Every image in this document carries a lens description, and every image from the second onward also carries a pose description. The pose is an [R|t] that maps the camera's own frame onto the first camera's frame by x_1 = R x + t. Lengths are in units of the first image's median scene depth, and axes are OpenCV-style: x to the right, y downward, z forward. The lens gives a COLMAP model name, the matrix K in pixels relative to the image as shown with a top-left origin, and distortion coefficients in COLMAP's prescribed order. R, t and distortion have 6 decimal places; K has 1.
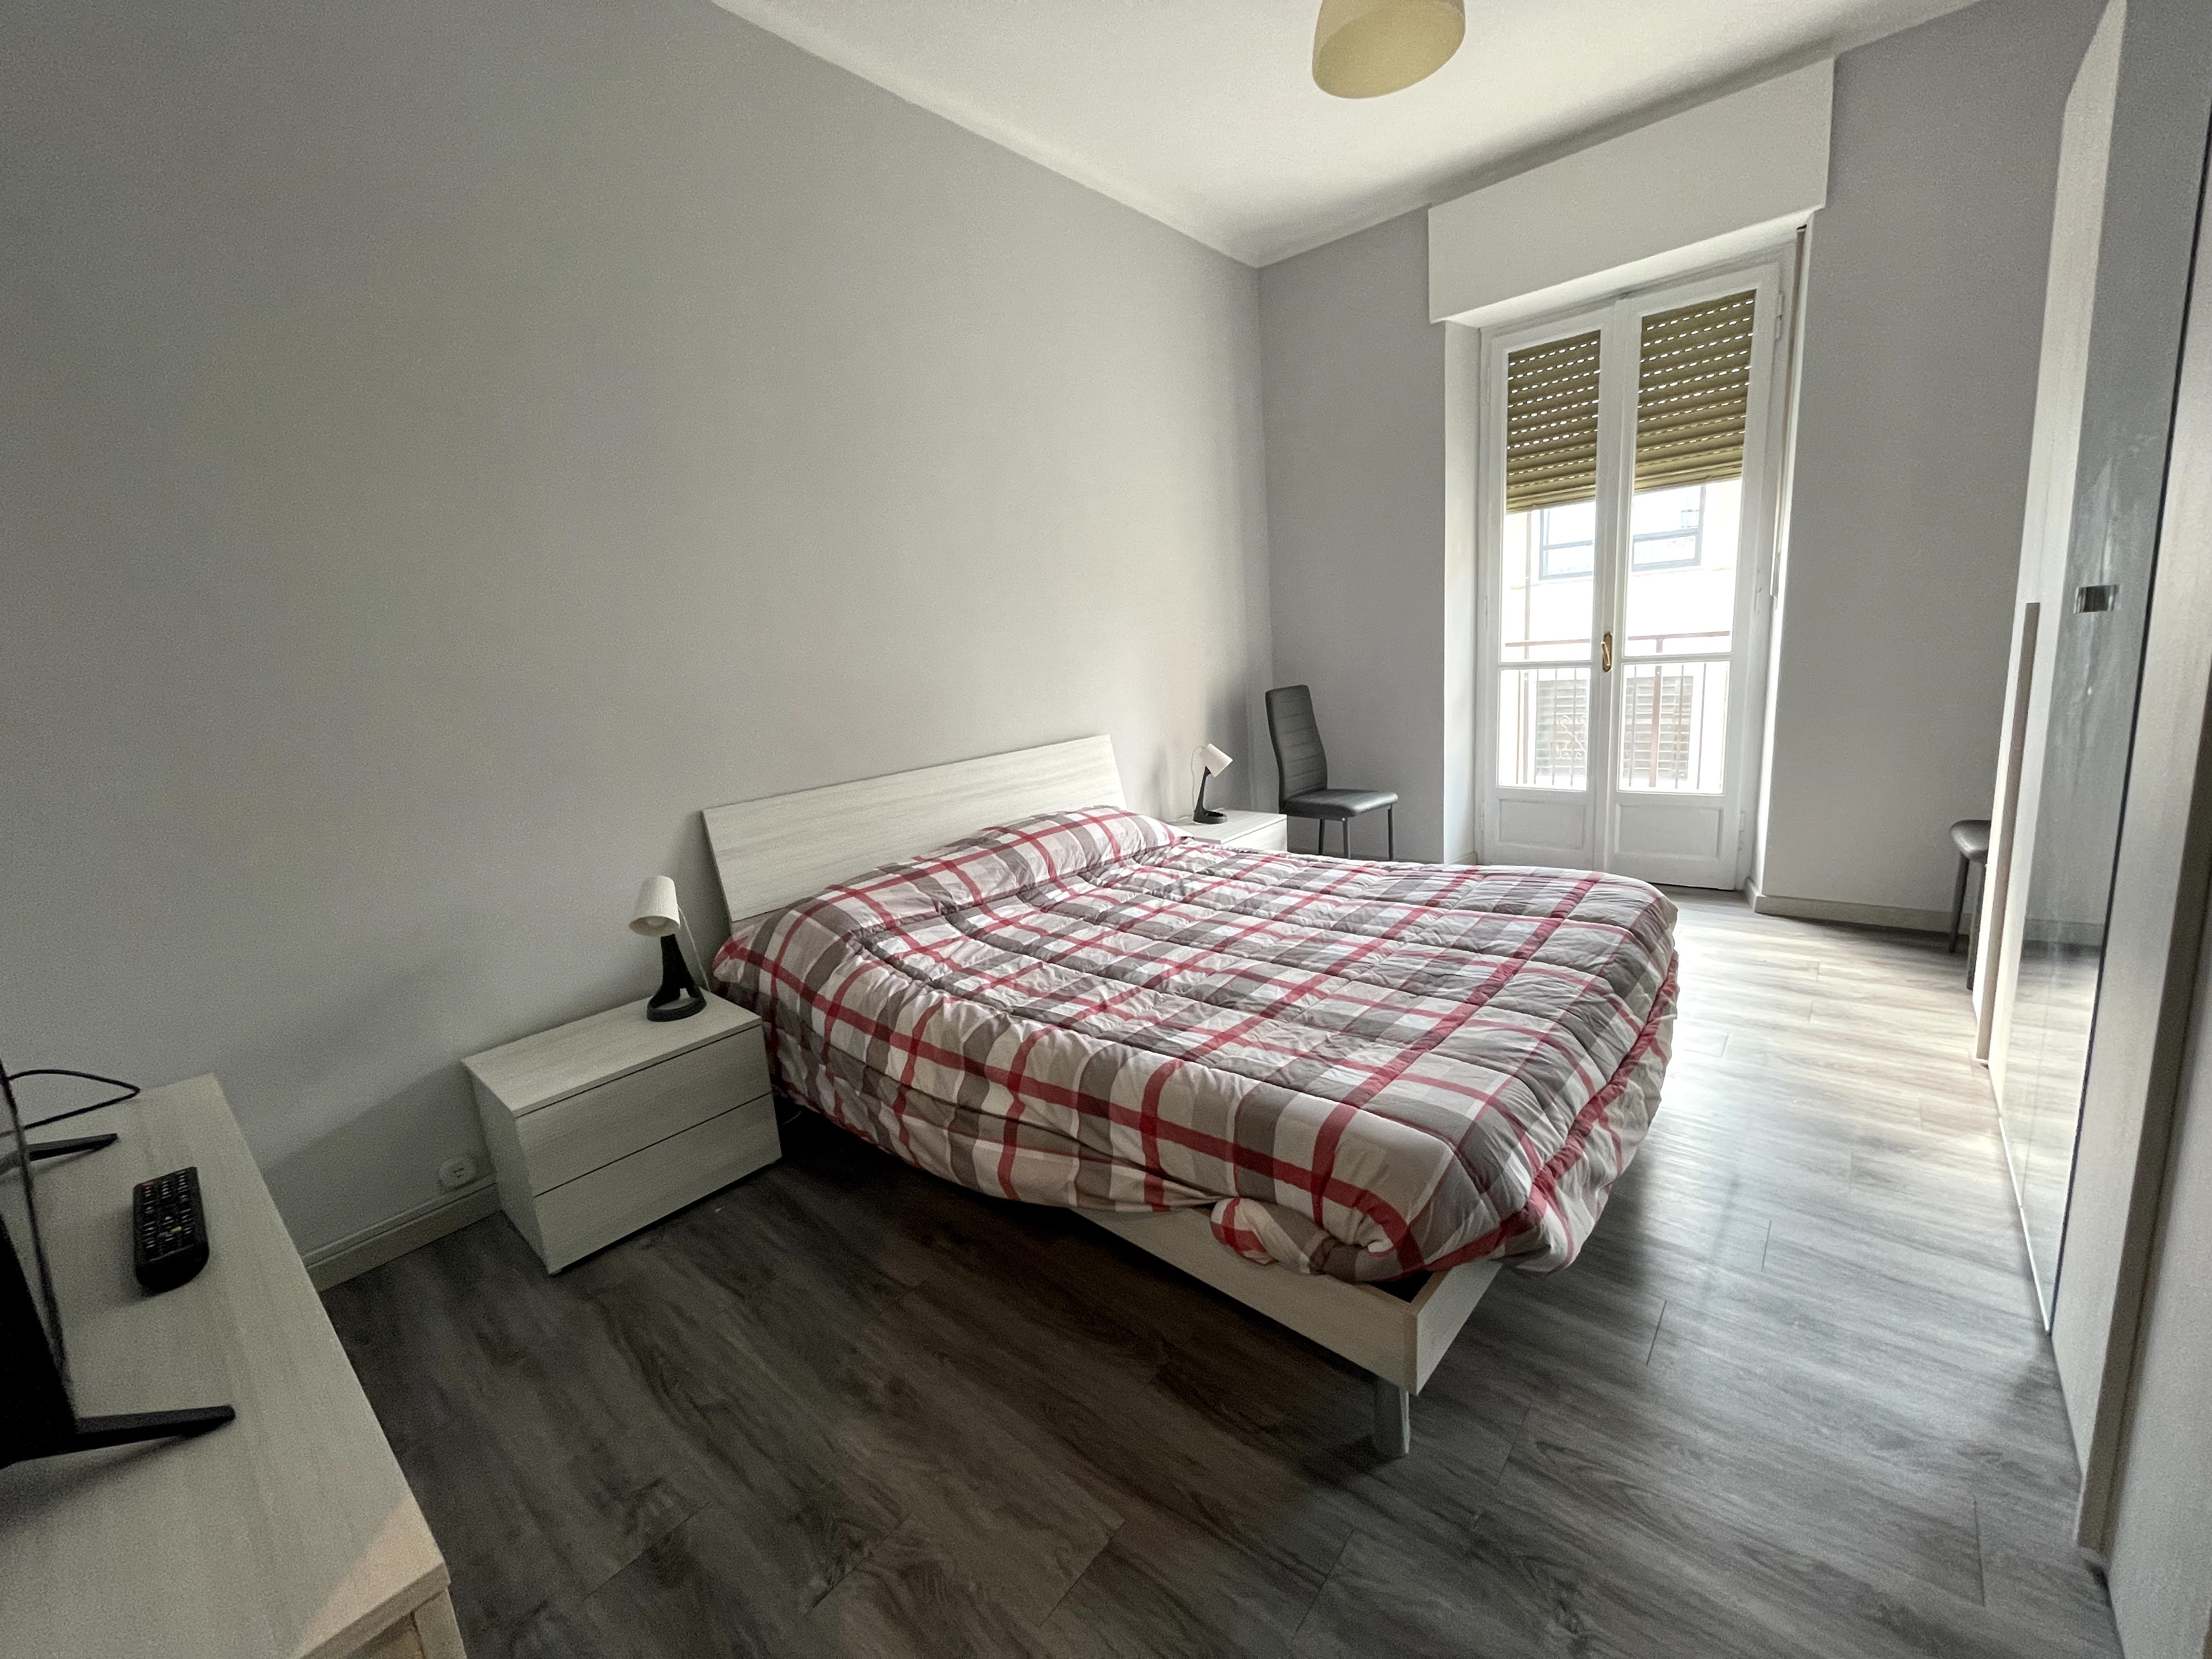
lens RADIAL K [[876.0, 0, 1082.2], [0, 876.0, 820.3], [0, 0, 1]] dist [-0.001424, 0.000276]
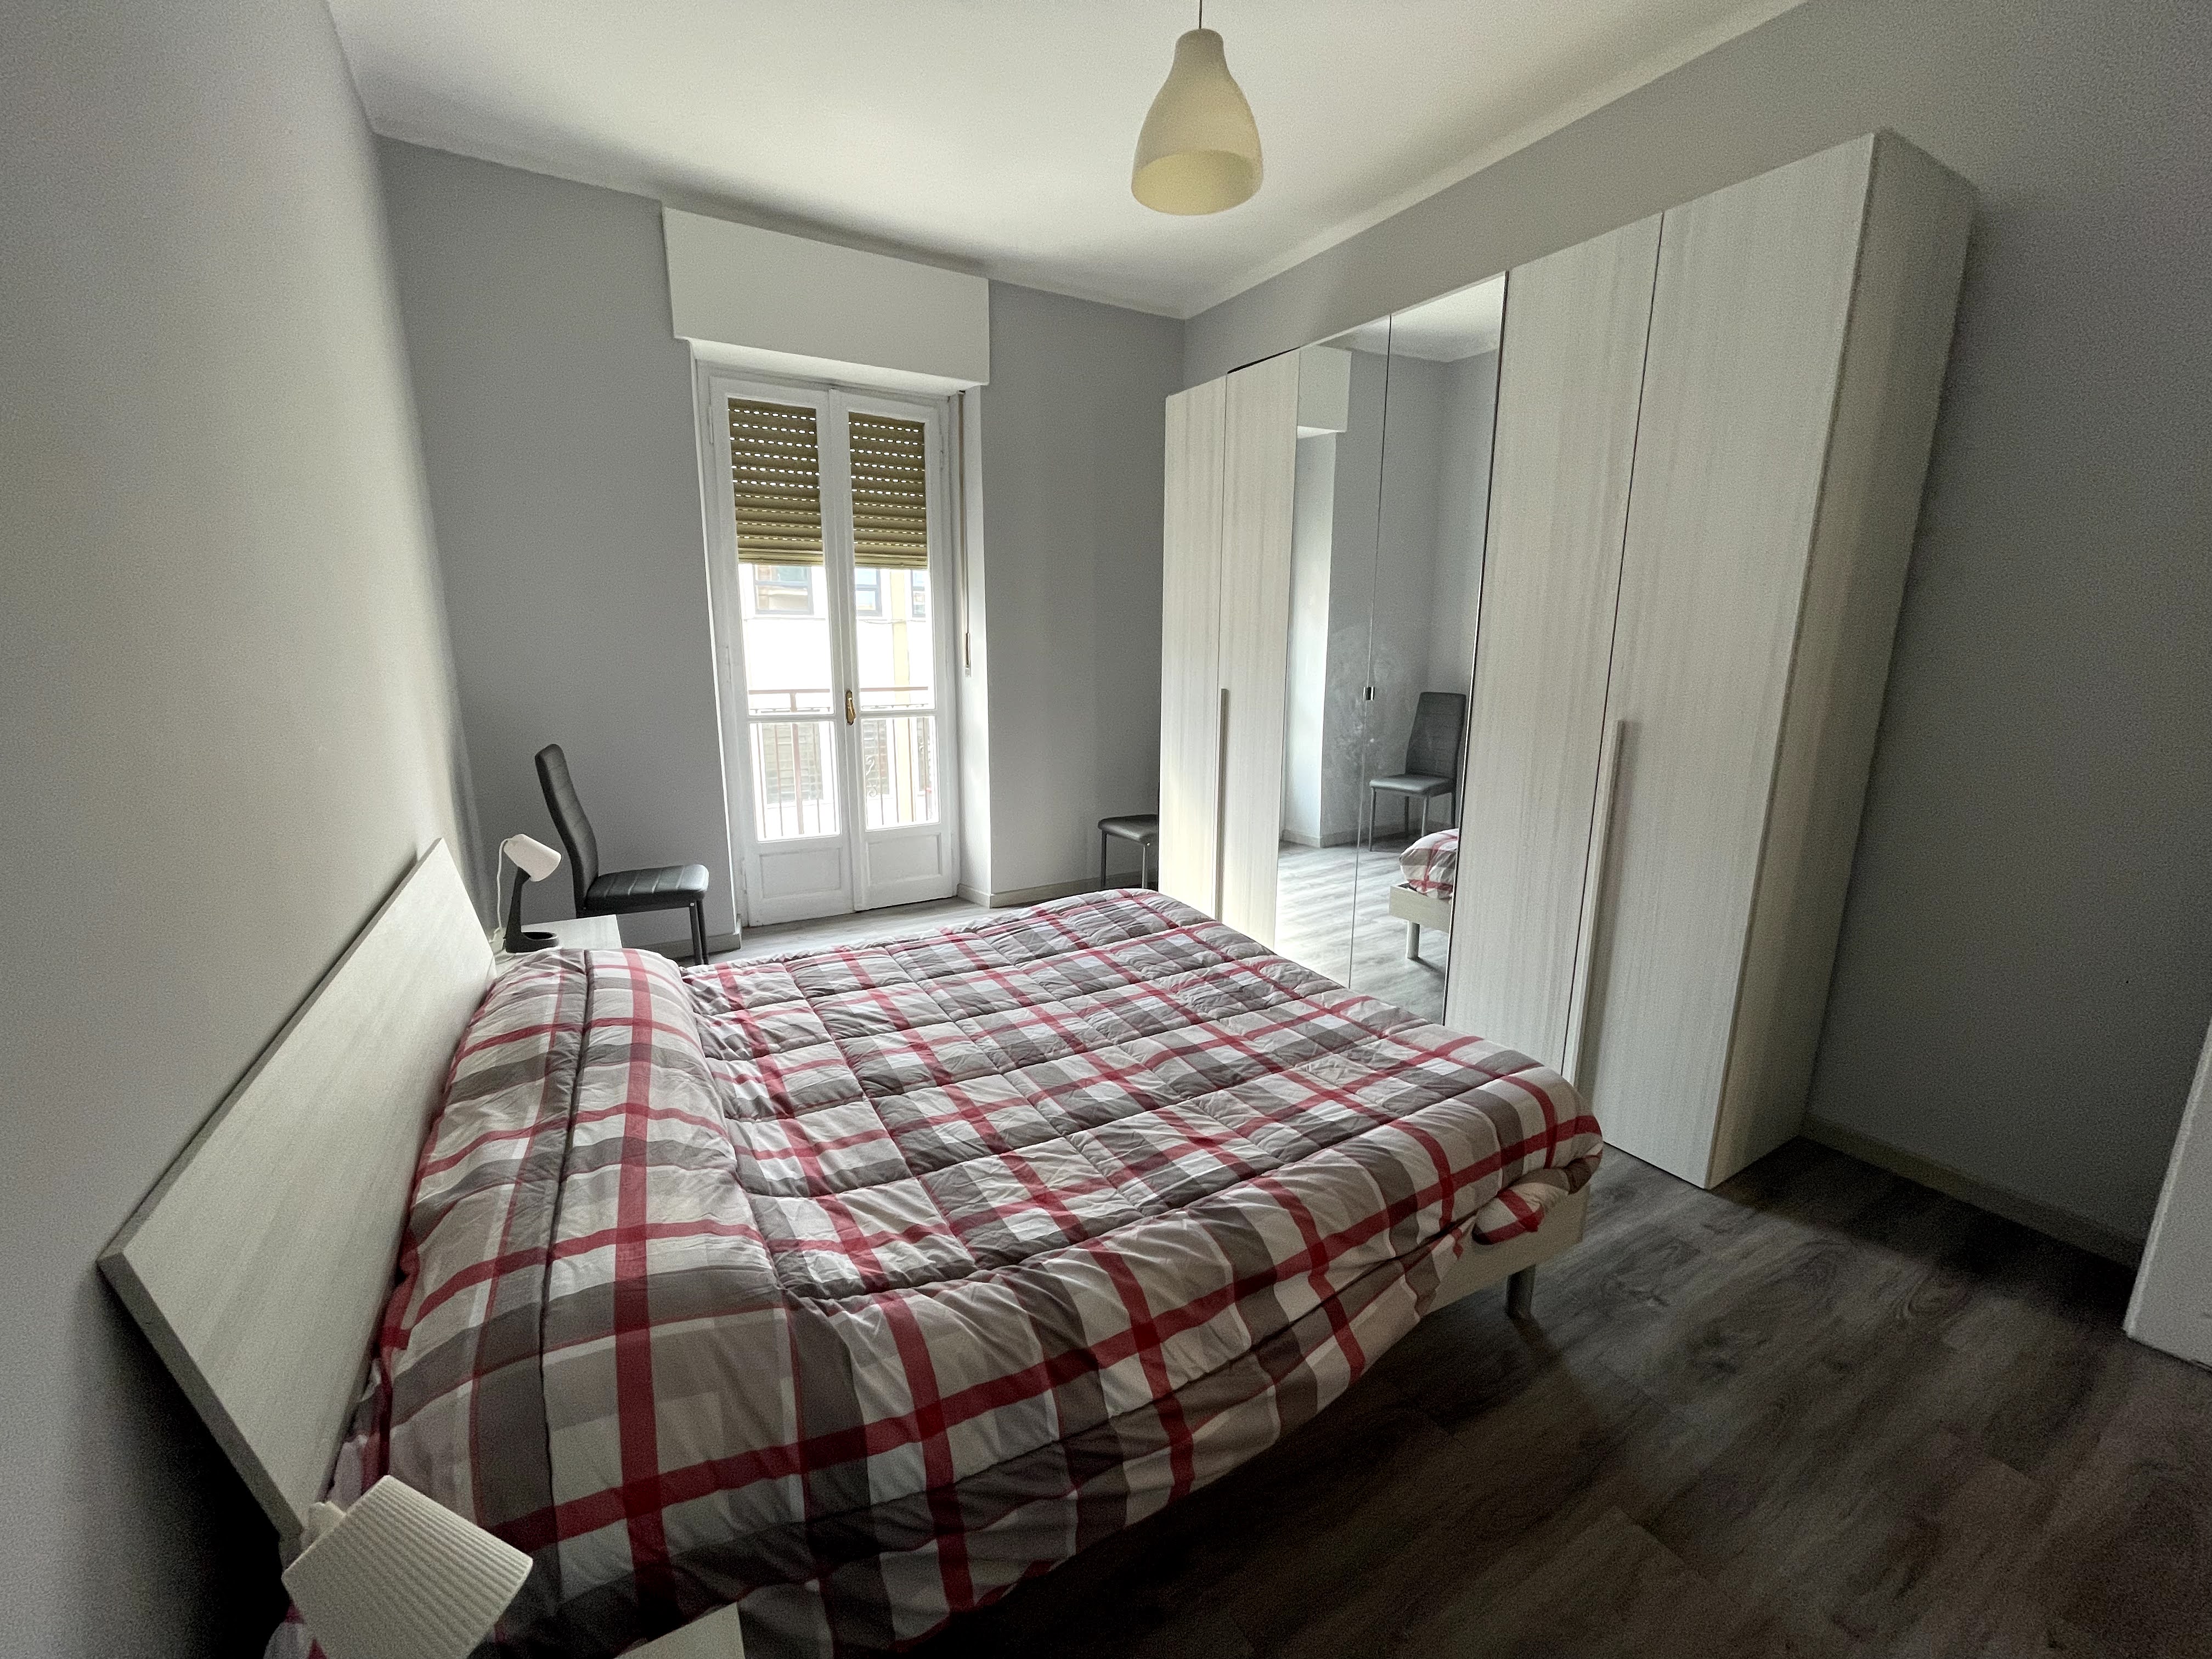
lens RADIAL K [[876.0, 0, 1088.6], [0, 876.0, 831.4], [0, 0, 1]] dist [-0.001424, 0.000276]
pose [[0.327321, -0.123728, 0.936778, -0.638178], [0.155182, 0.984968, 0.075871, -0.134503], [-0.932083, 0.120537, 0.341601, 0.652772]]
